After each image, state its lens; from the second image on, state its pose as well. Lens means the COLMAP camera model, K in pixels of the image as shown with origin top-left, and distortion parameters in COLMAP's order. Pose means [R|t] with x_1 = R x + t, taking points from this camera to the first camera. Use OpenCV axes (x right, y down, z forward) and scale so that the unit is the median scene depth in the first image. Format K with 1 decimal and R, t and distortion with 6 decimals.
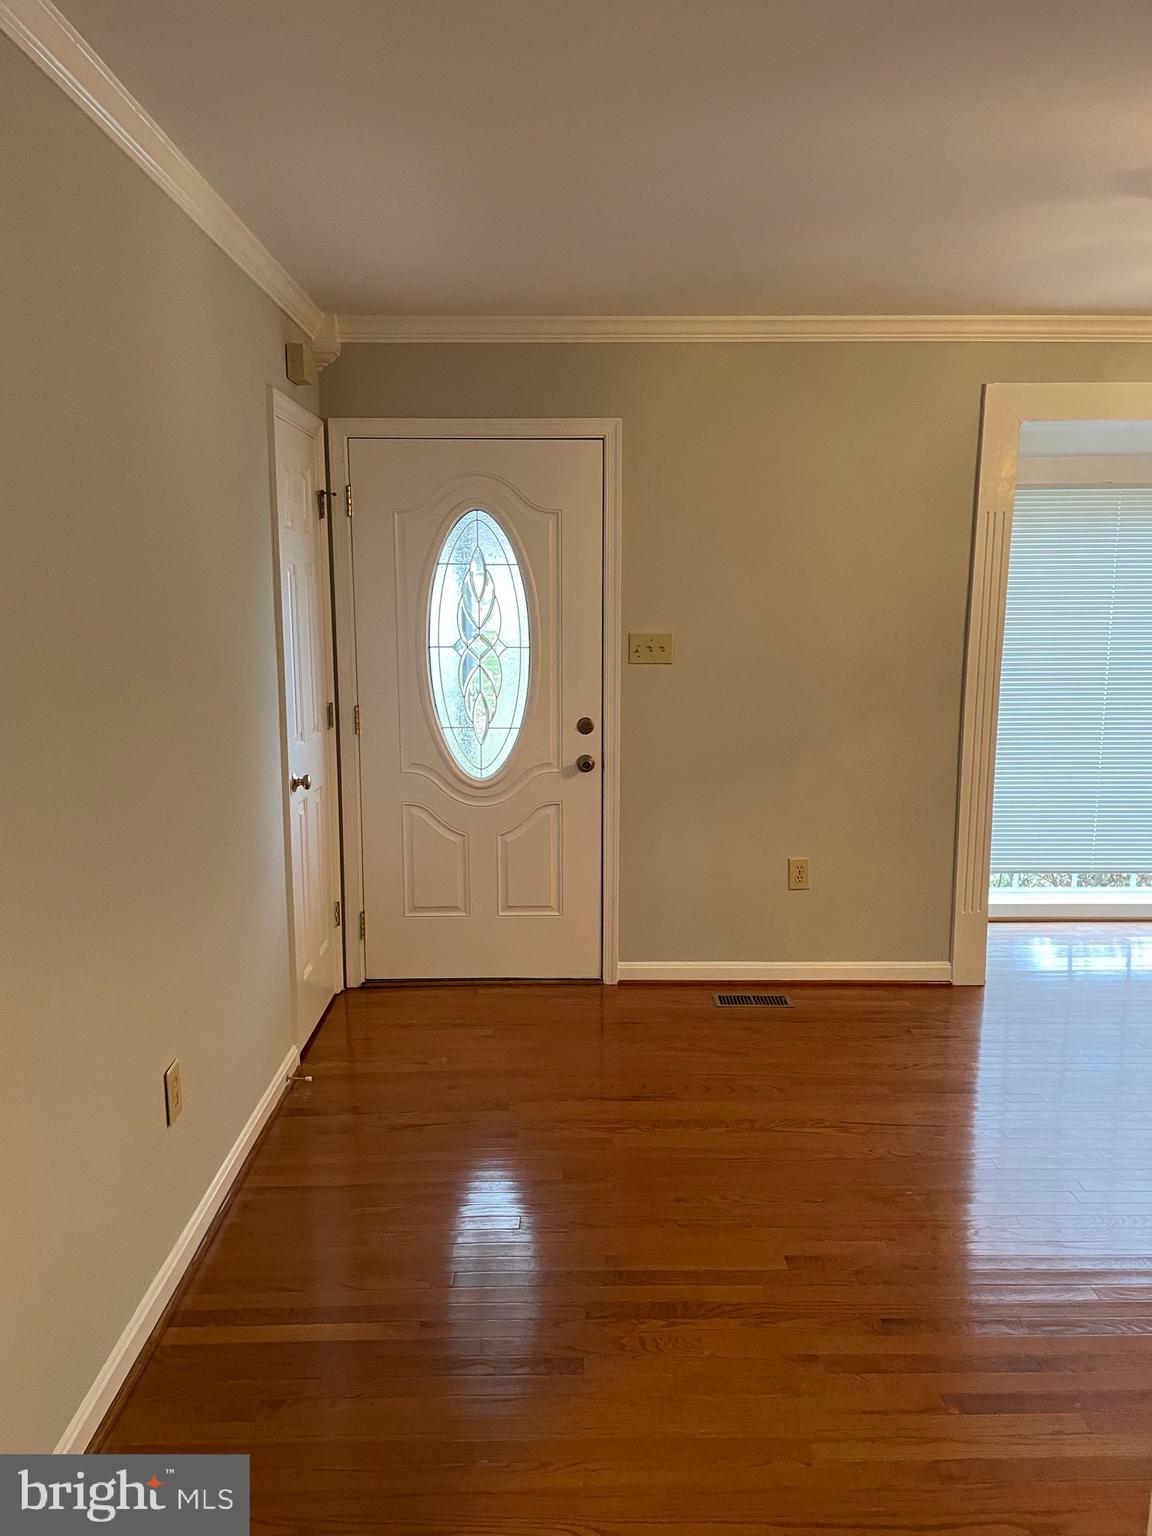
lens RADIAL K [[1139.7, 0, 573.9], [0, 1139.7, 773.5], [0, 0, 1]] dist [0.068733, -0.023369]
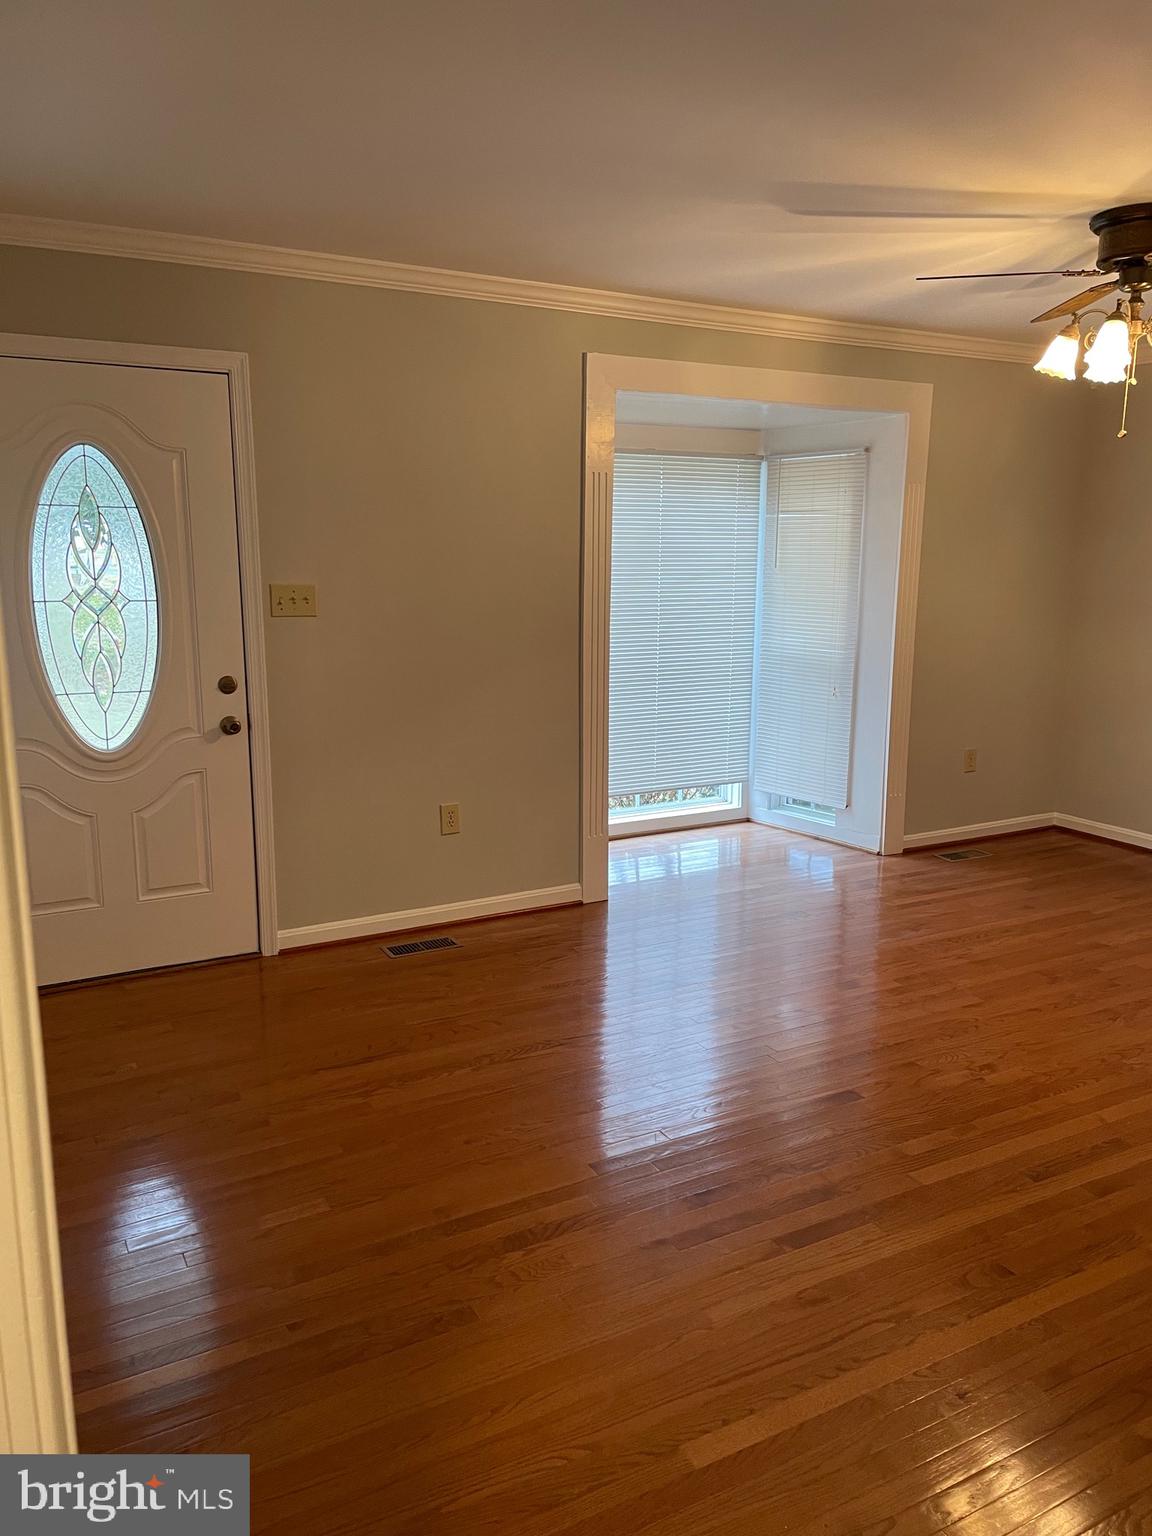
lens RADIAL K [[1139.7, 0, 577.8], [0, 1139.7, 762.2], [0, 0, 1]] dist [0.068733, -0.023369]
pose [[0.881842, -0.083617, 0.464072, -0.176974], [0.069020, 0.996441, 0.048387, -0.004592], [-0.466466, -0.010639, 0.884475, 0.038390]]
